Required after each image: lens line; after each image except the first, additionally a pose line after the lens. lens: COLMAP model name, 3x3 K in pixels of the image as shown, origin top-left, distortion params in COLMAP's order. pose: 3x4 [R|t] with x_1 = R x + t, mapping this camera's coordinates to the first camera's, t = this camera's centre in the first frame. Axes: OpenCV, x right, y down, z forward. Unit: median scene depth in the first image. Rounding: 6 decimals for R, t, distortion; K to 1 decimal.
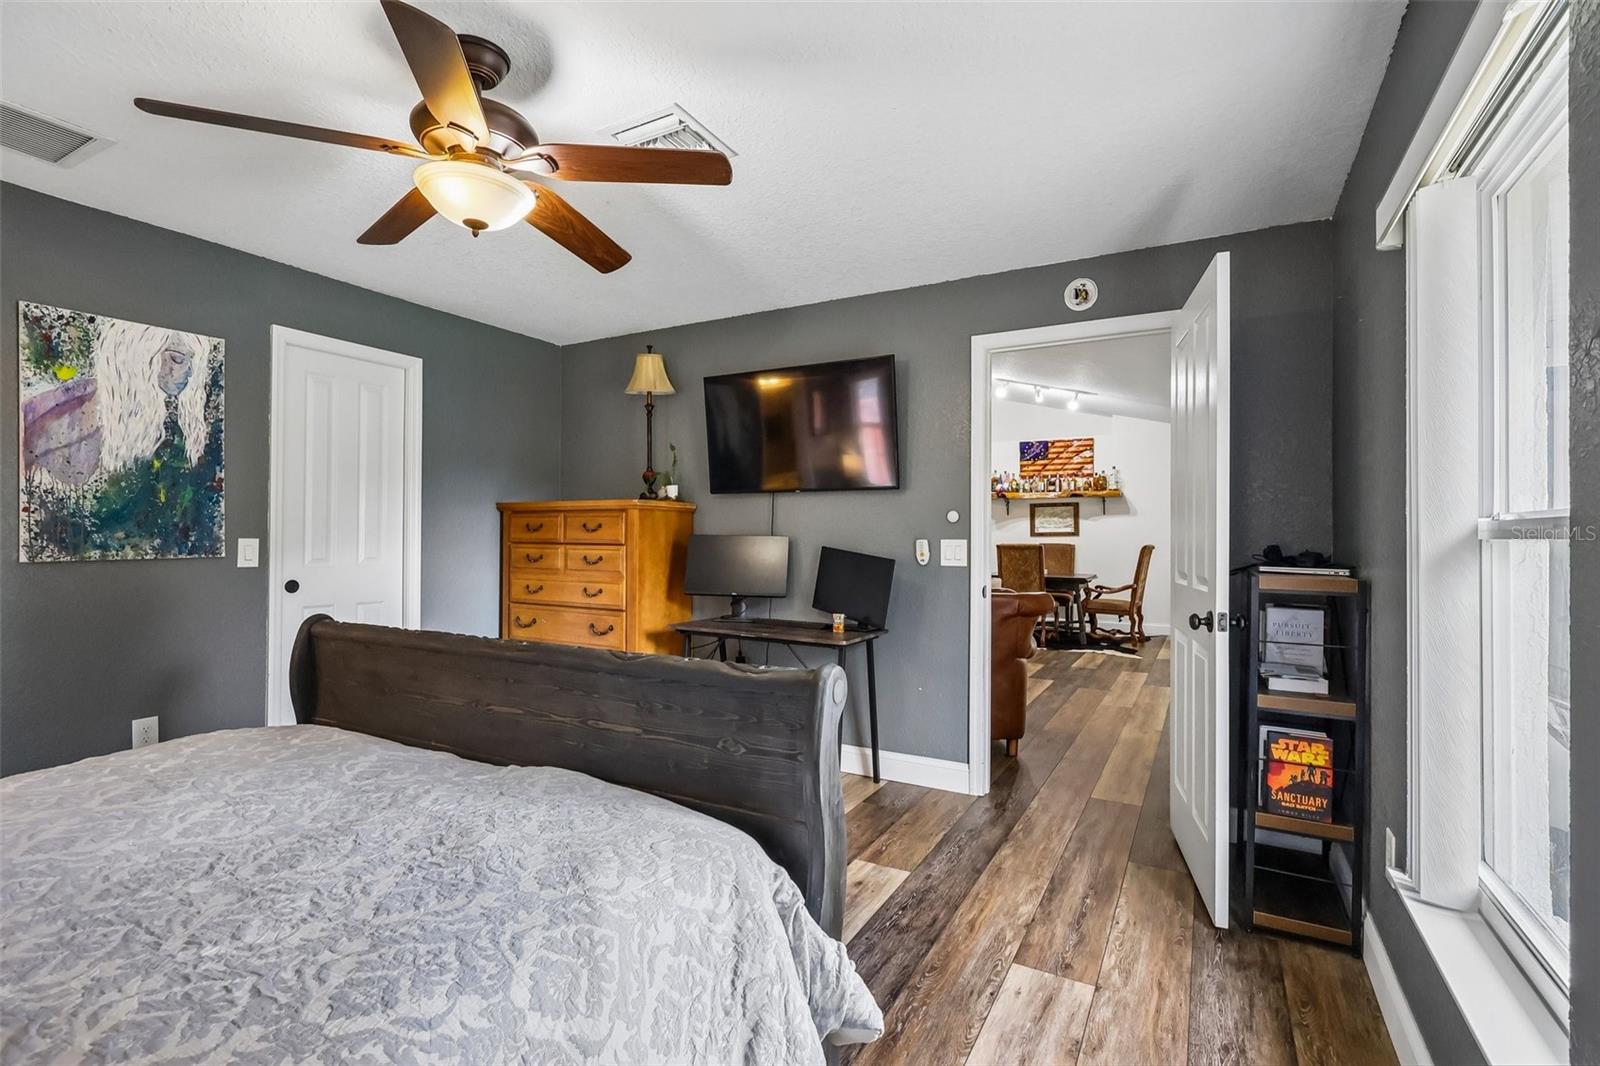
lens RADIAL K [[740.0, 0, 806.0], [0, 740.0, 526.6], [0, 0, 1]] dist [-0.004228, 0.002097]
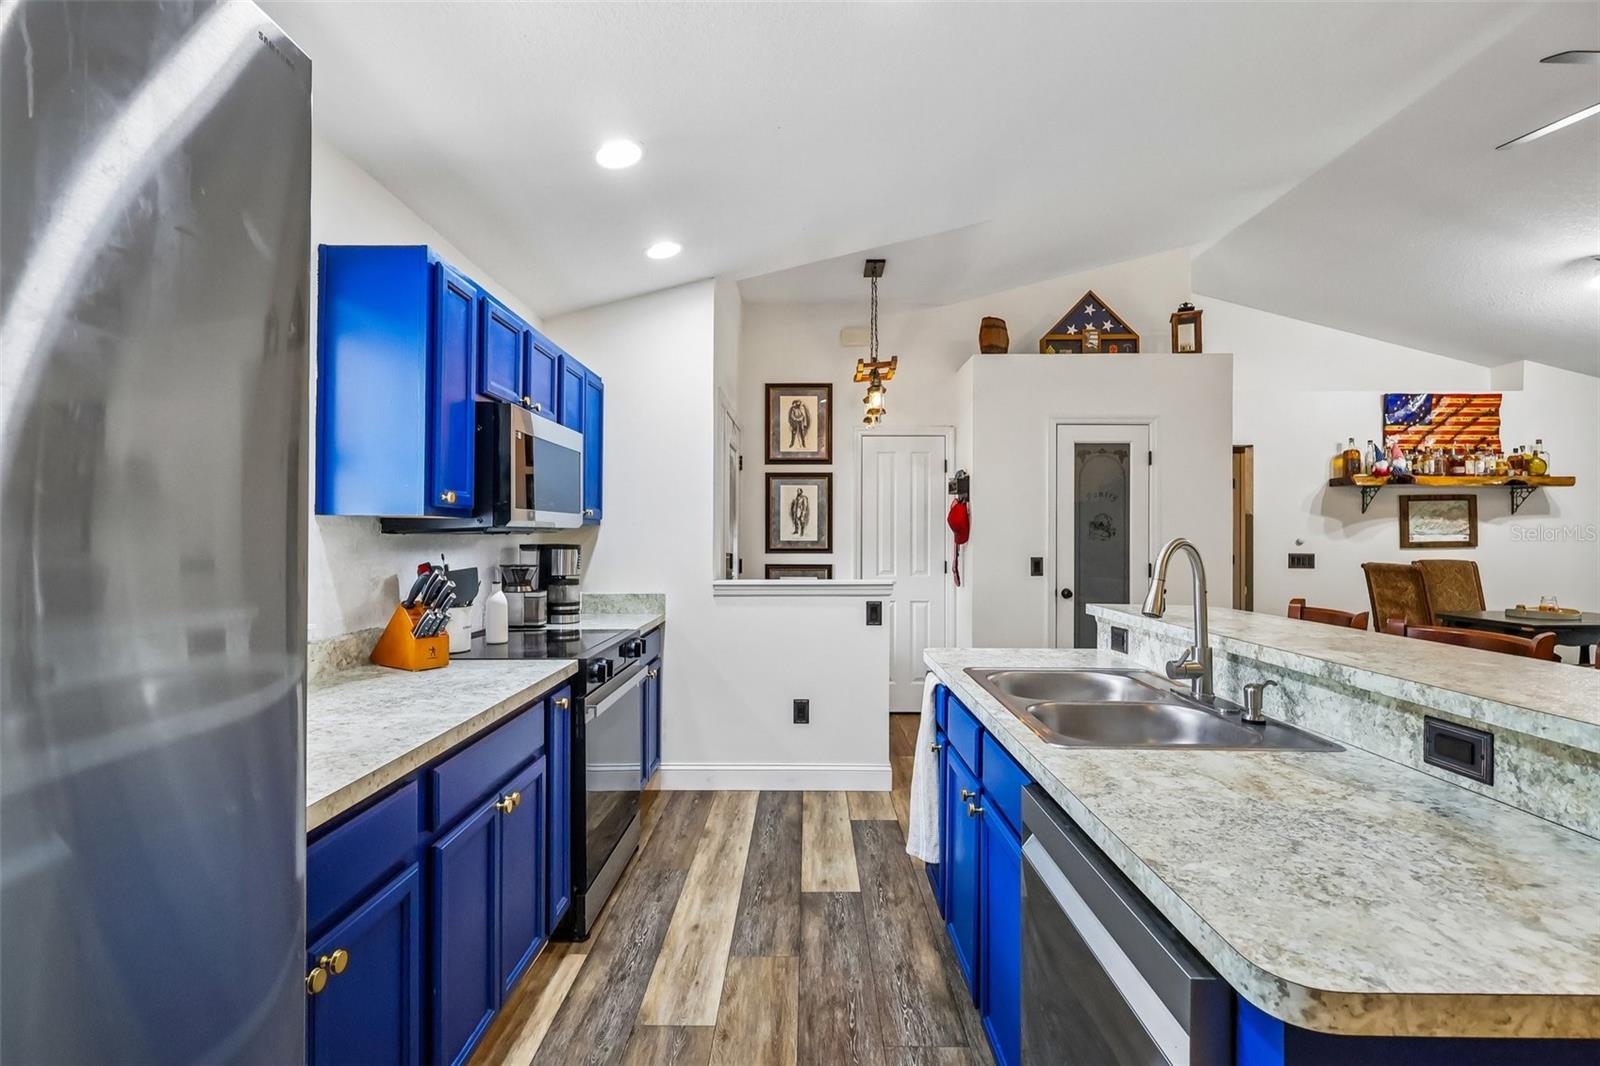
lens RADIAL K [[740.0, 0, 806.1], [0, 740.0, 531.1], [0, 0, 1]] dist [-0.004228, 0.002097]
pose [[0.877719, 0.001347, 0.479173, -1.136877], [-0.005706, 0.999955, 0.007640, -0.007837], [-0.479141, -0.009440, 0.877687, 1.866917]]
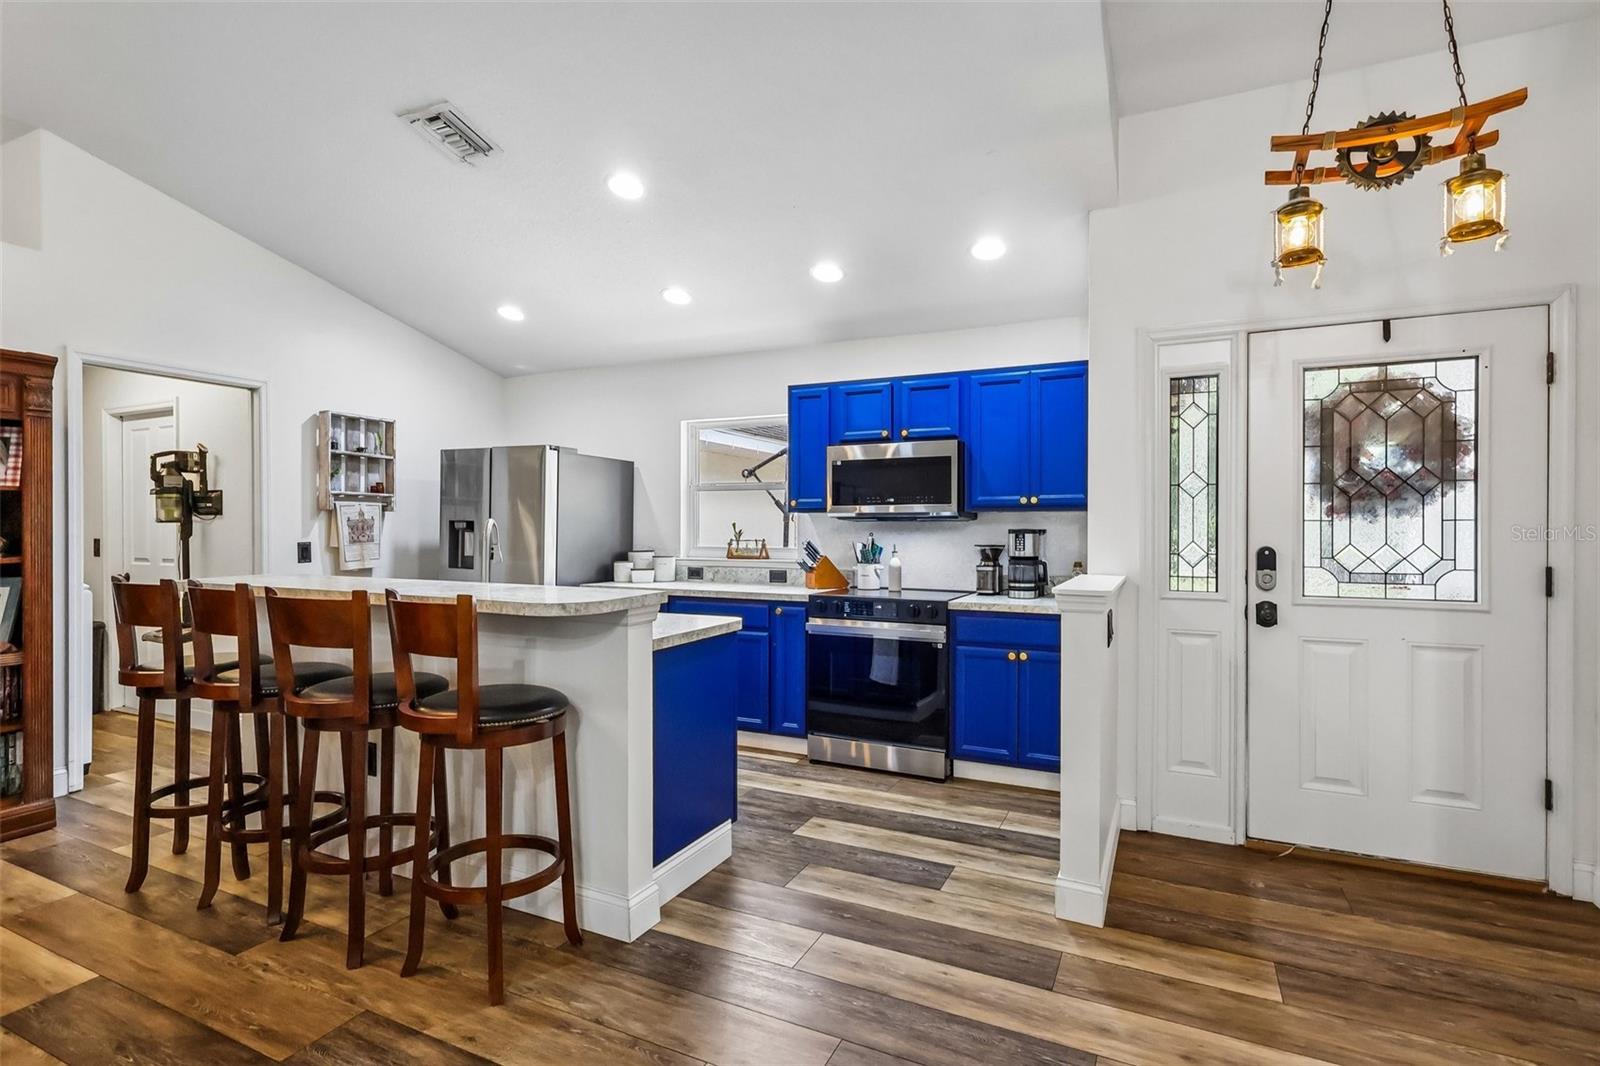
lens RADIAL K [[759.2, 0, 803.7], [0, 759.2, 531.5], [0, 0, 1]] dist [-0.010296, 0.003785]
pose [[0.058441, 0.001013, -0.998290, 0.098757], [0.012037, 0.999926, 0.001719, 0.014765], [0.998218, -0.012117, 0.058424, 2.444012]]
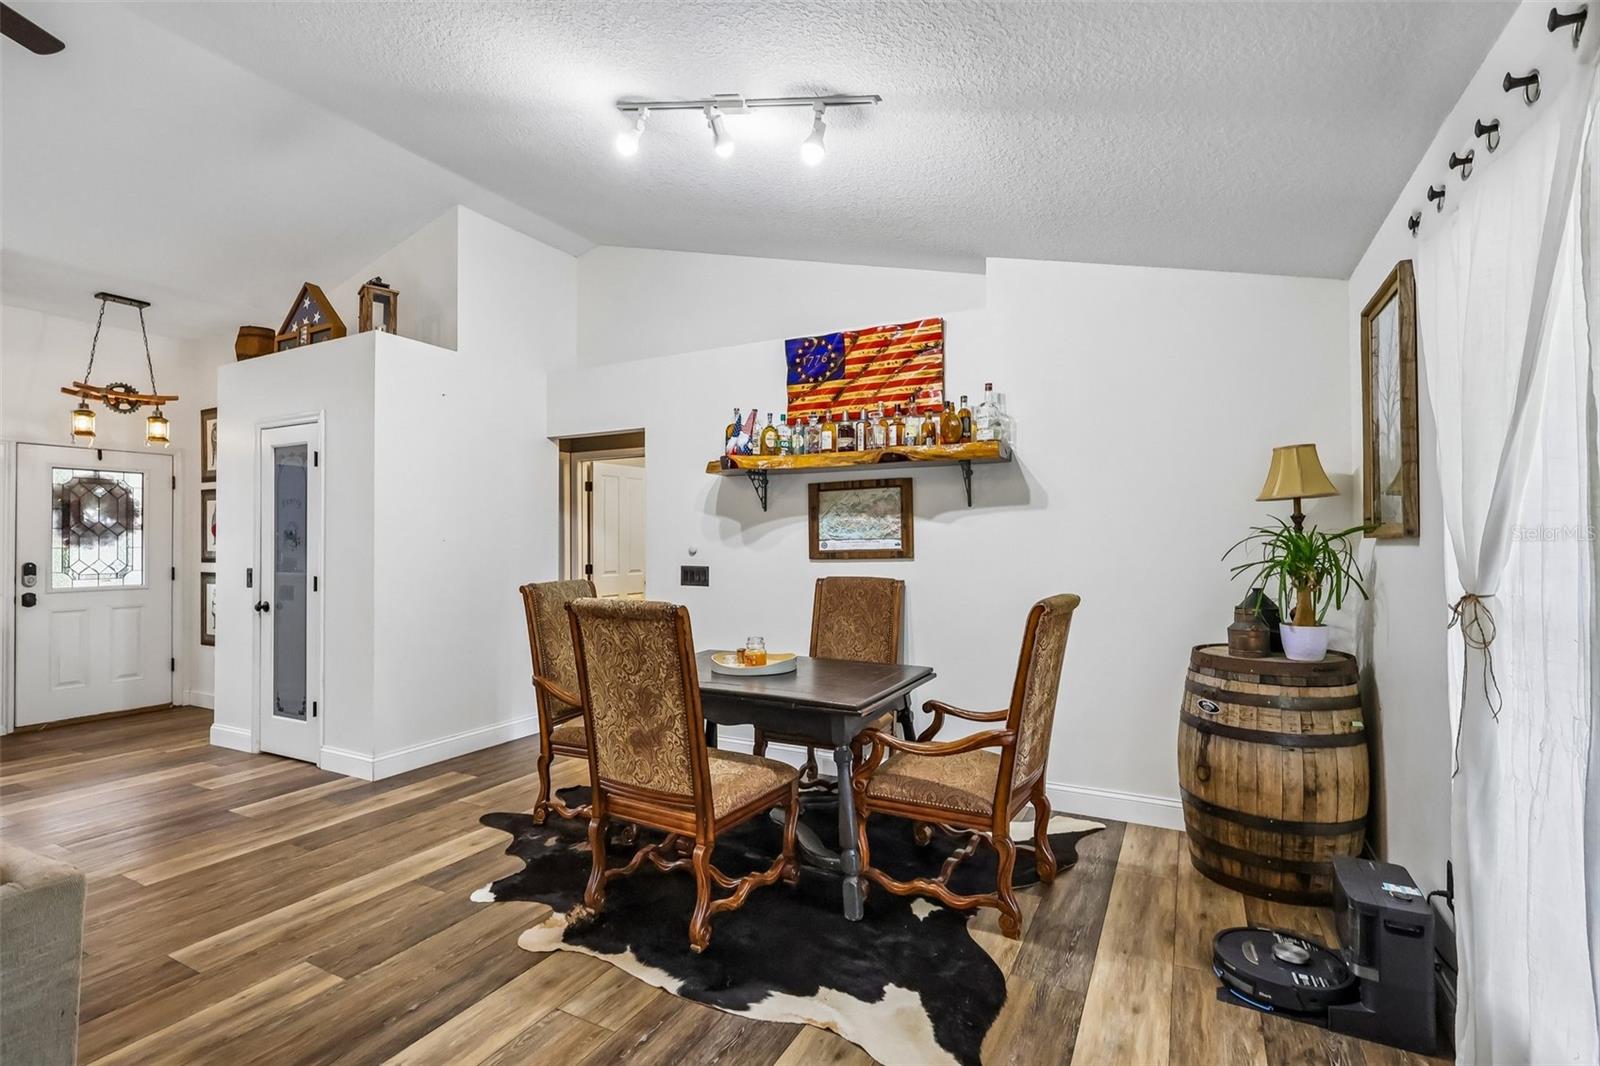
lens RADIAL K [[740.0, 0, 798.5], [0, 740.0, 531.9], [0, 0, 1]] dist [-0.004228, 0.002097]
pose [[0.999680, -0.008005, 0.024013, 0.767028], [0.008072, 0.999964, -0.002714, -0.004693], [-0.023990, 0.002907, 0.999708, 1.530670]]
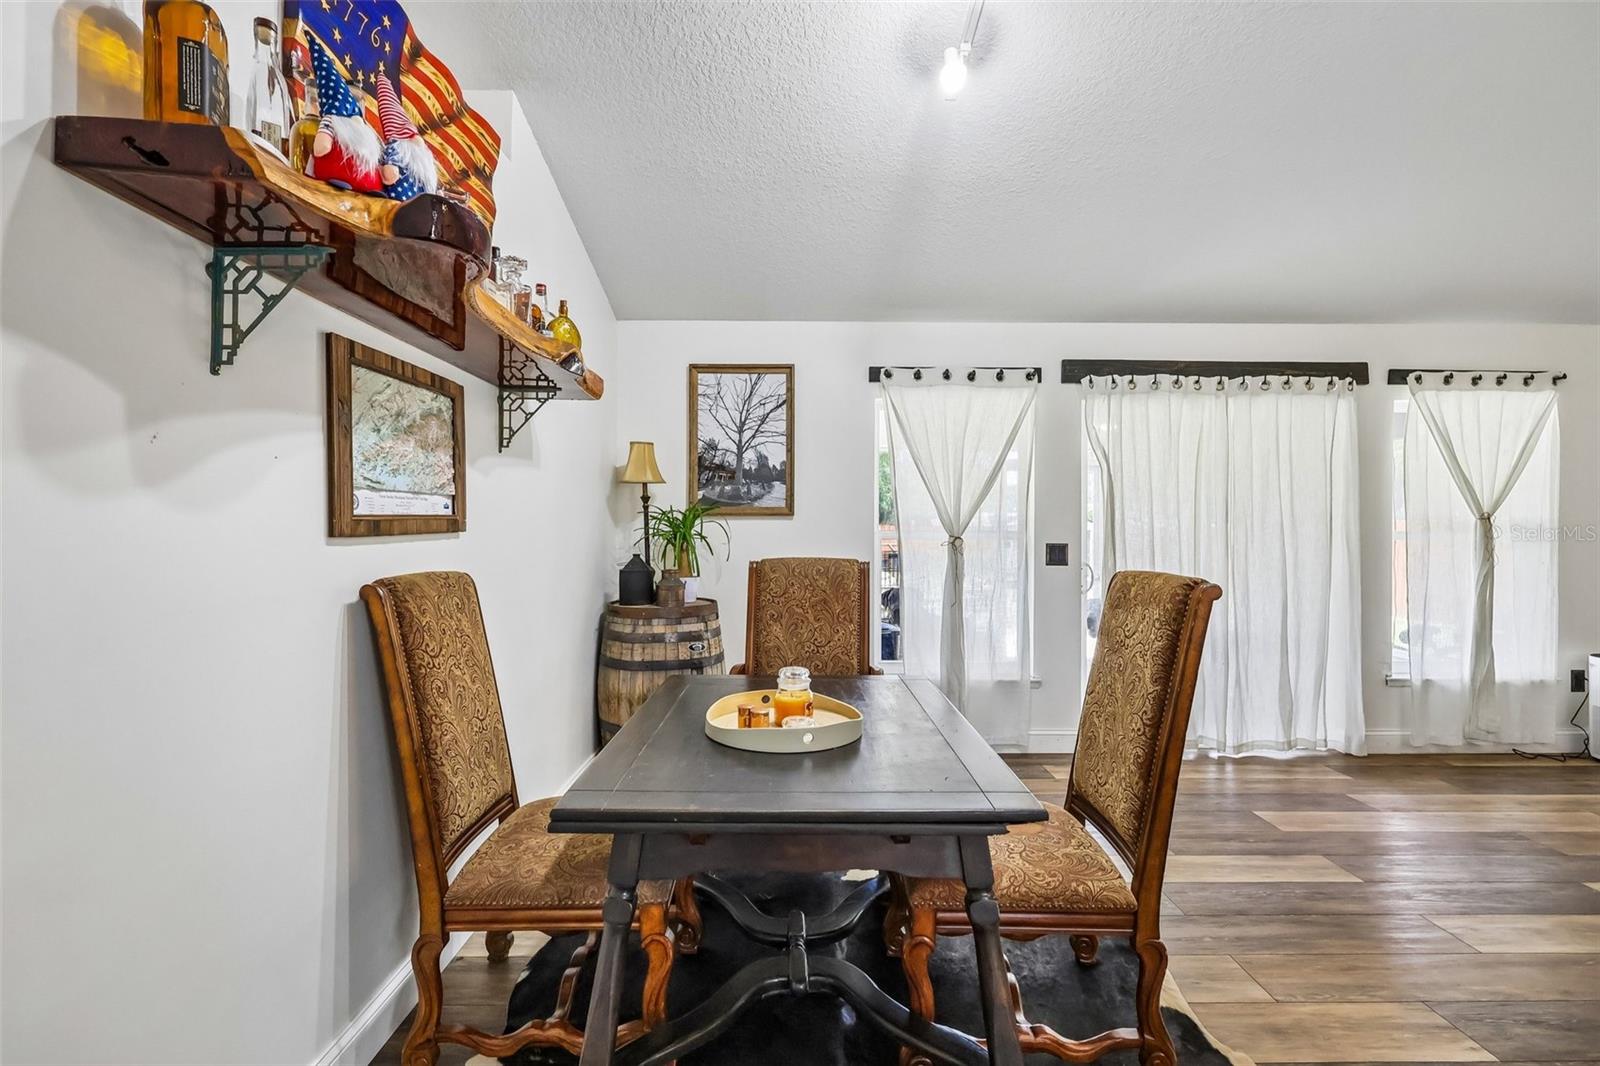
lens RADIAL K [[740.0, 0, 795.7], [0, 740.0, 532.9], [0, 0, 1]] dist [-0.004228, 0.002097]
pose [[-0.491306, -0.007898, 0.870951, 0.312640], [-0.015765, 0.999876, 0.000174, 0.027796], [-0.870844, -0.013645, -0.491370, 2.650985]]
